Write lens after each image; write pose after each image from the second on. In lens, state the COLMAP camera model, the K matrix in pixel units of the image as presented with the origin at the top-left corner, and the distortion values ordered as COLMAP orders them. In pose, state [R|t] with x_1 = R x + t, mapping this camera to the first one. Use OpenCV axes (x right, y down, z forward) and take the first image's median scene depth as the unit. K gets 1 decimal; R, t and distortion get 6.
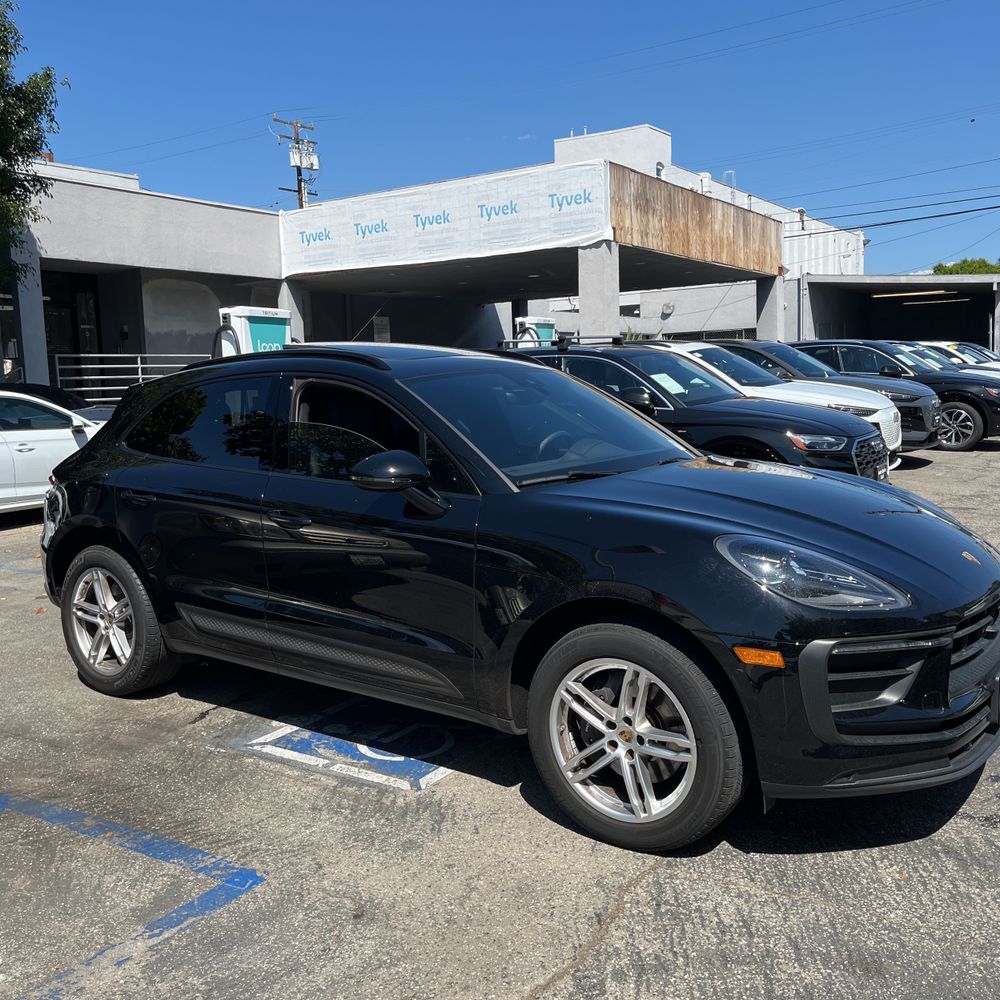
lens RADIAL K [[1009.9, 0, 498.9], [0, 1009.9, 507.5], [0, 0, 1]] dist [0.030719, -0.021894]
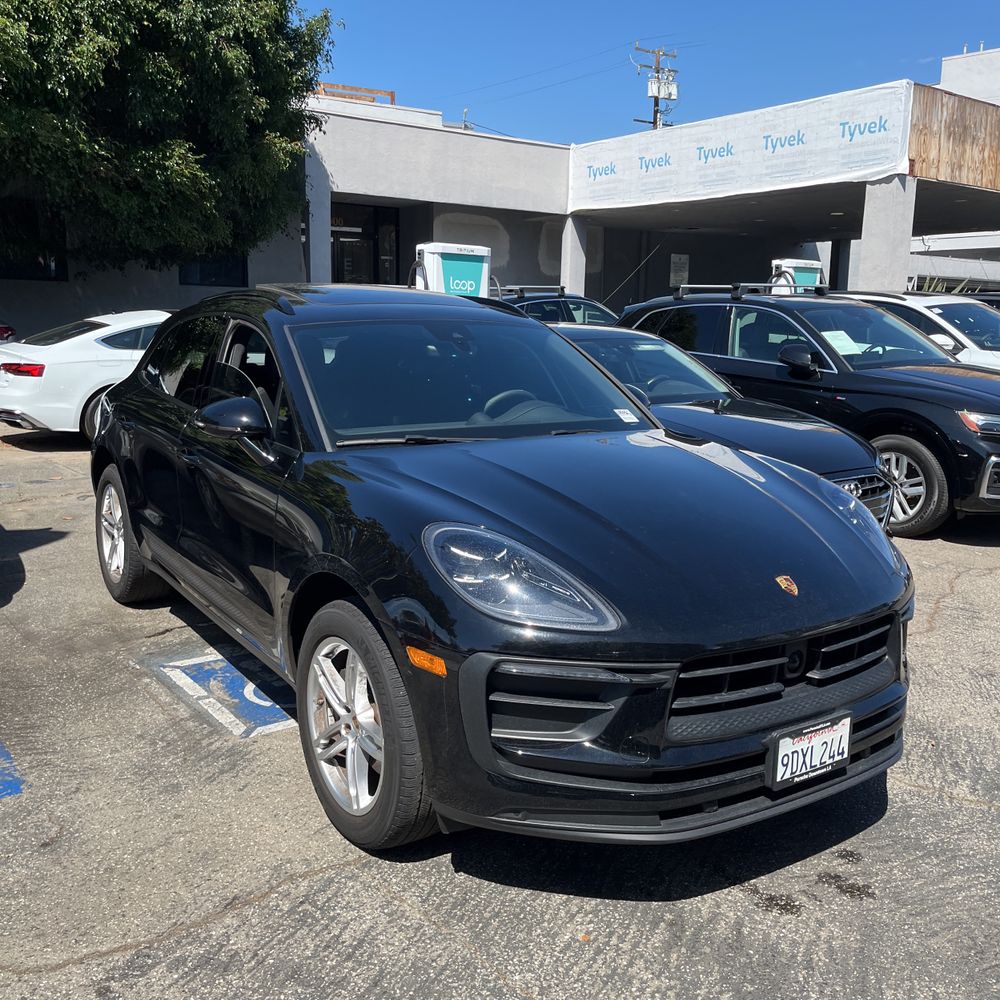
lens RADIAL K [[1010.1, 0, 498.1], [0, 1010.1, 505.8], [0, 0, 1]] dist [0.026465, -0.001049]
pose [[0.936629, 0.111059, -0.332252, 0.199259], [-0.091100, 0.993005, 0.075109, -0.020796], [0.338270, -0.040081, 0.940195, 0.062226]]
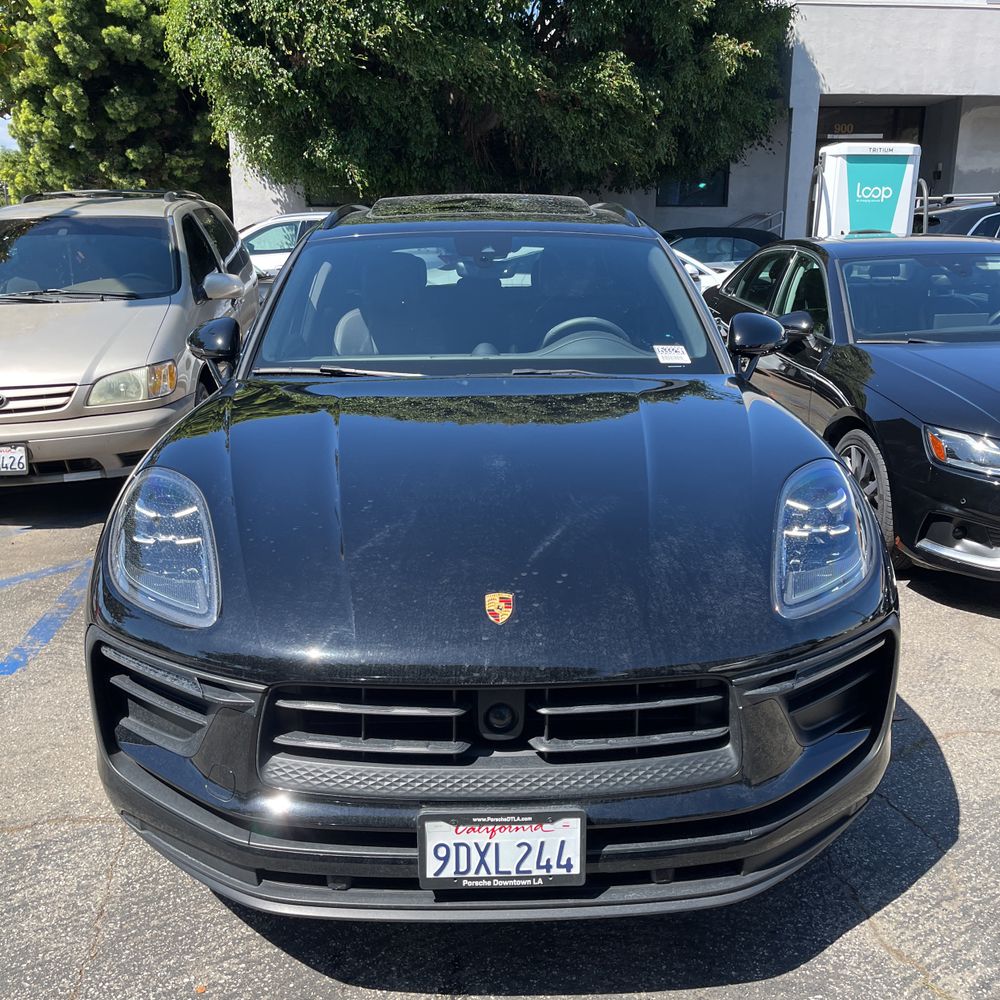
lens RADIAL K [[1009.9, 0, 498.9], [0, 1009.9, 507.5], [0, 0, 1]] dist [0.030719, -0.021894]
pose [[0.612331, 0.235632, -0.754671, 0.340758], [-0.119755, 0.971183, 0.206066, -0.046575], [0.781479, -0.035805, 0.622903, 0.255010]]
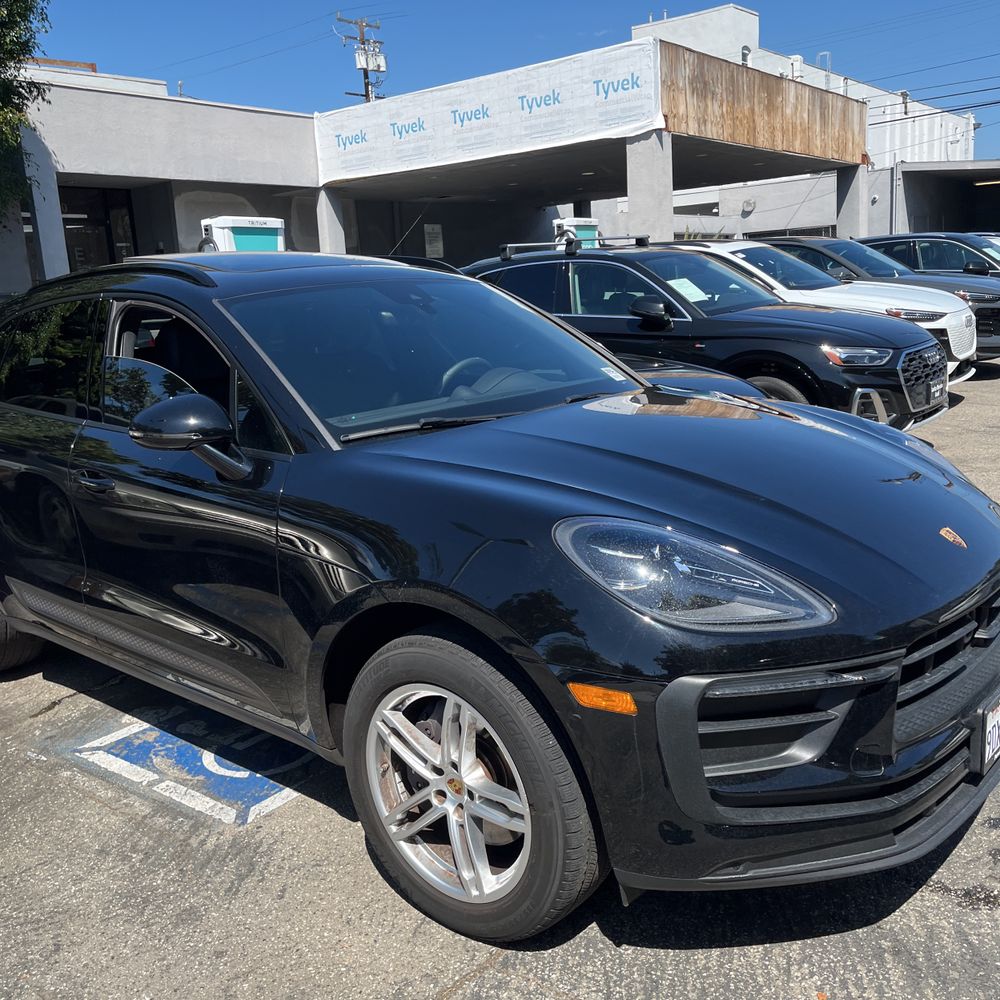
lens RADIAL K [[1013.4, 0, 502.2], [0, 1013.4, 503.3], [0, 0, 1]] dist [0.019618, -0.006879]
pose [[0.996264, -0.008455, -0.085947, 0.083026], [0.015585, 0.996458, 0.082632, -0.014724], [0.084944, -0.083663, 0.992867, 0.105518]]
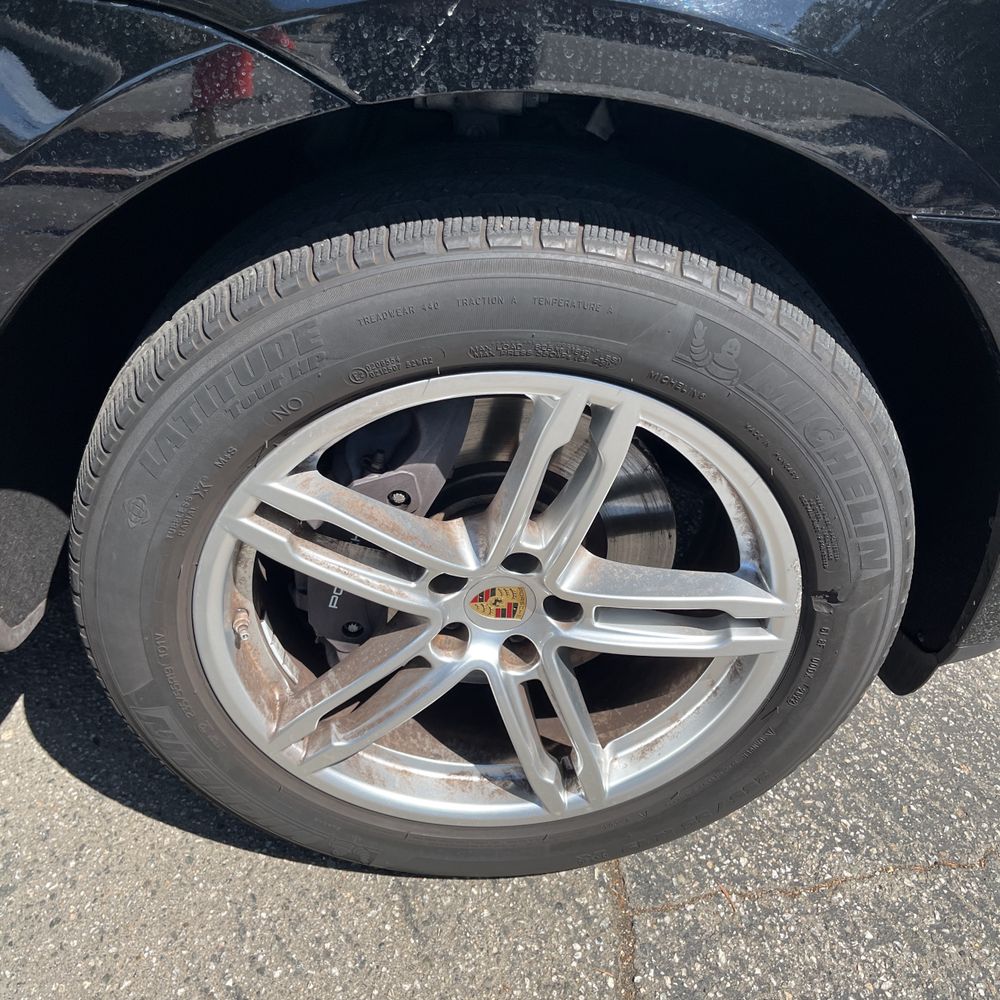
lens RADIAL K [[1015.9, 0, 517.2], [0, 1015.9, 492.6], [0, 0, 1]] dist [0.016889, -0.014976]
pose [[0.775175, -0.303791, 0.553908, -0.007372], [0.003856, 0.879048, 0.476717, 0.022848], [-0.631734, -0.367404, 0.682588, 0.299932]]
